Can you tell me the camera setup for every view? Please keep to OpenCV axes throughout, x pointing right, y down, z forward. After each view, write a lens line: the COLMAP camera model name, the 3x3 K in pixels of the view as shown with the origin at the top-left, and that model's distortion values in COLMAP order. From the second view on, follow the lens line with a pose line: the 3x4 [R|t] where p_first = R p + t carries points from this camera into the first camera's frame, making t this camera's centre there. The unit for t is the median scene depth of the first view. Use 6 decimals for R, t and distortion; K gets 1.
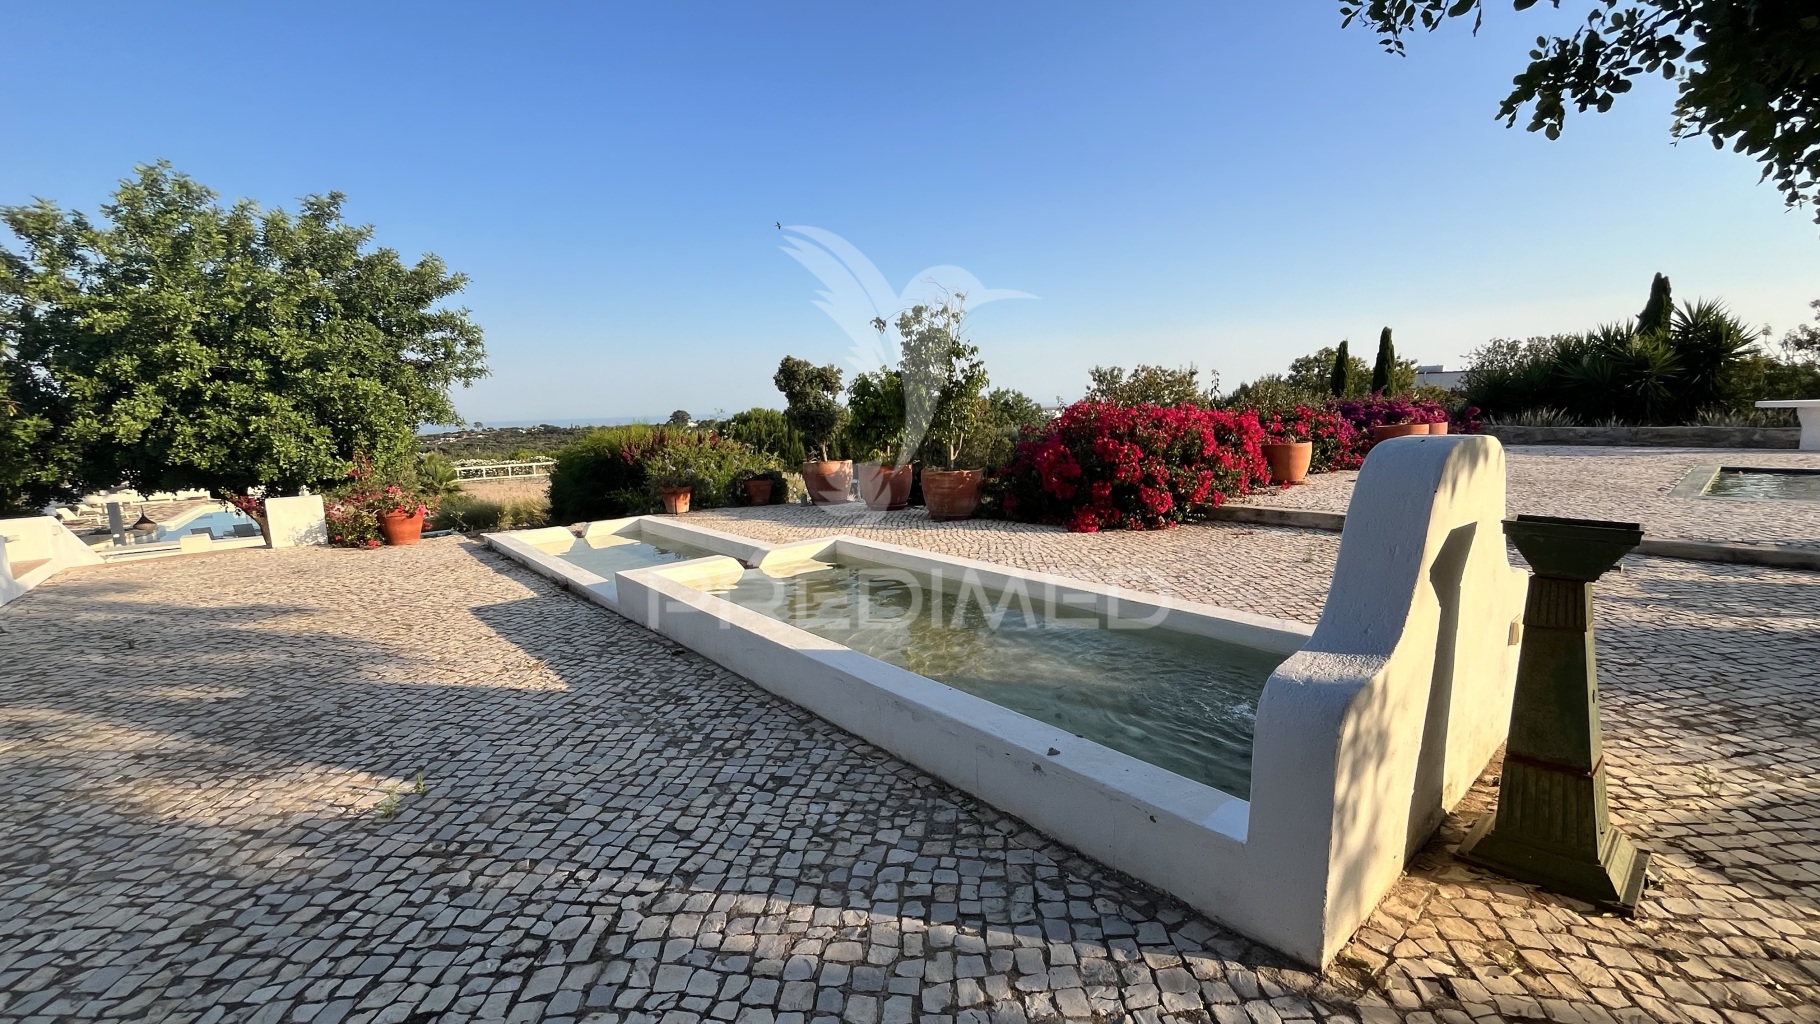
lens RADIAL K [[735.5, 0, 912.6], [0, 735.5, 510.4], [0, 0, 1]] dist [-0.007012, 0.001717]
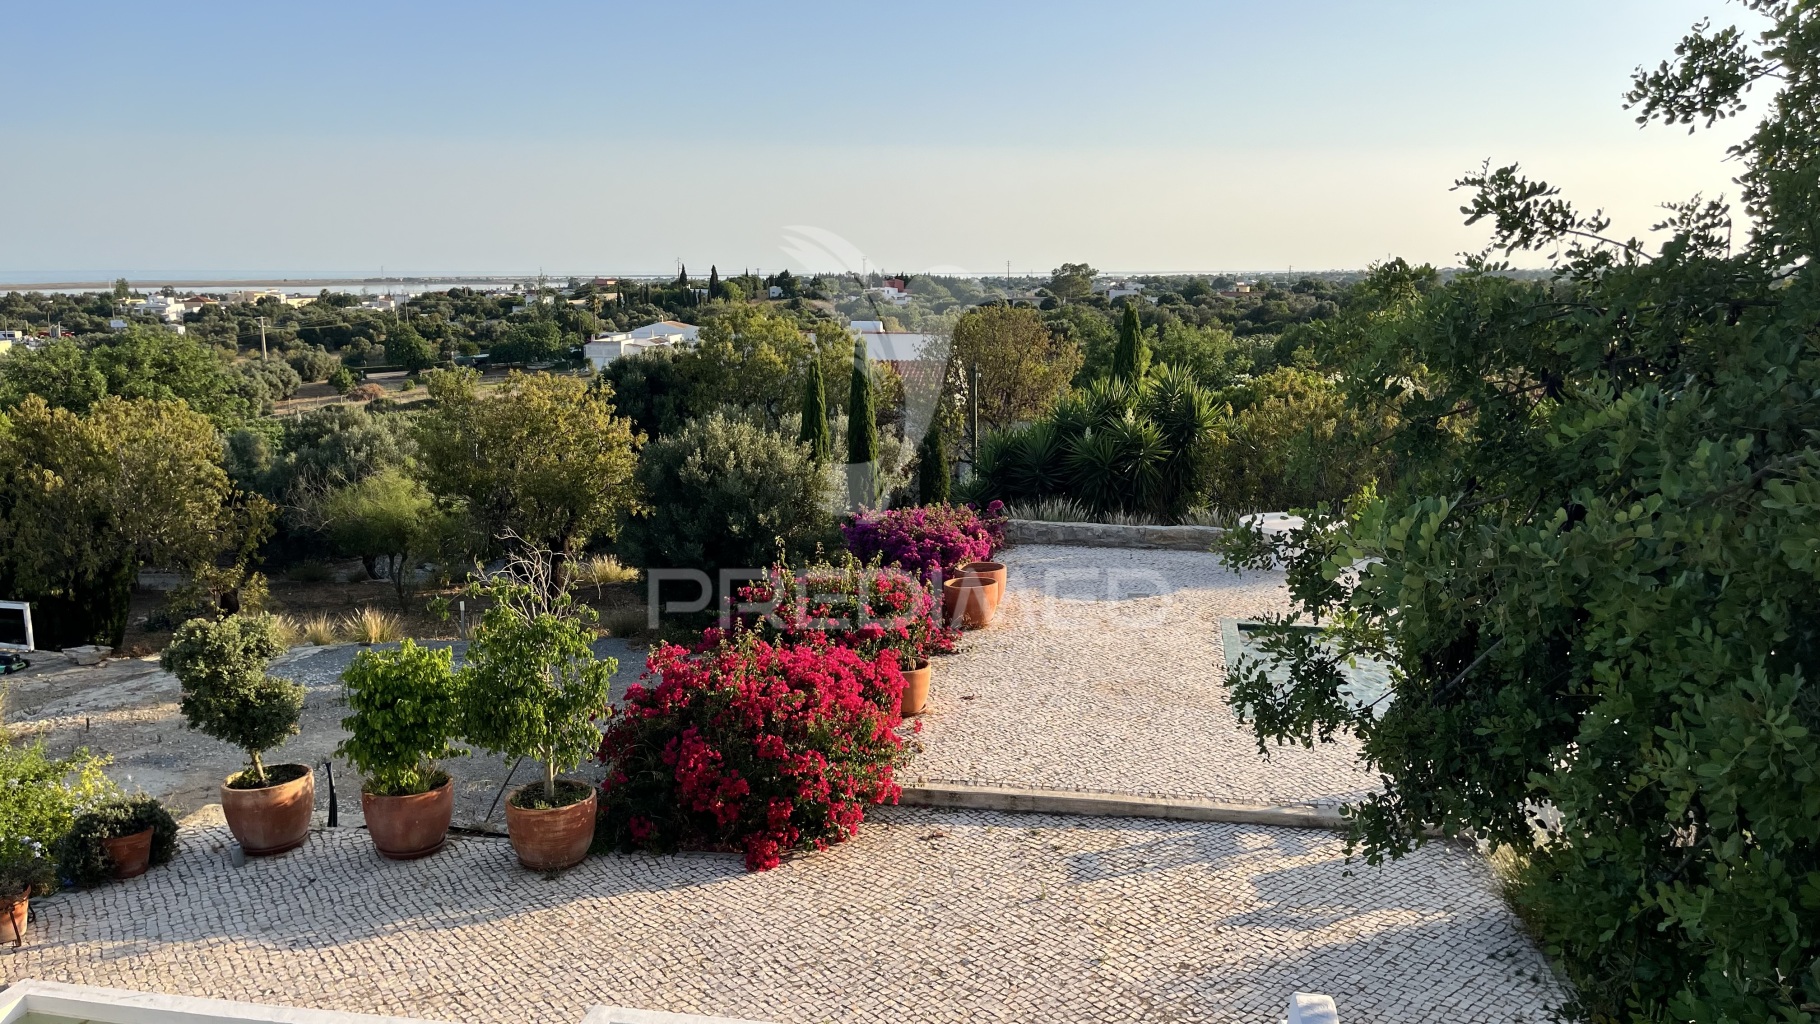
lens RADIAL K [[1384.1, 0, 914.4], [0, 1384.1, 512.7], [0, 0, 1]] dist [0.031073, -0.032427]
pose [[0.776553, -0.078596, 0.625131, -0.388168], [0.073821, 0.996705, 0.033612, -0.275137], [-0.625713, 0.020046, 0.779796, -0.202131]]
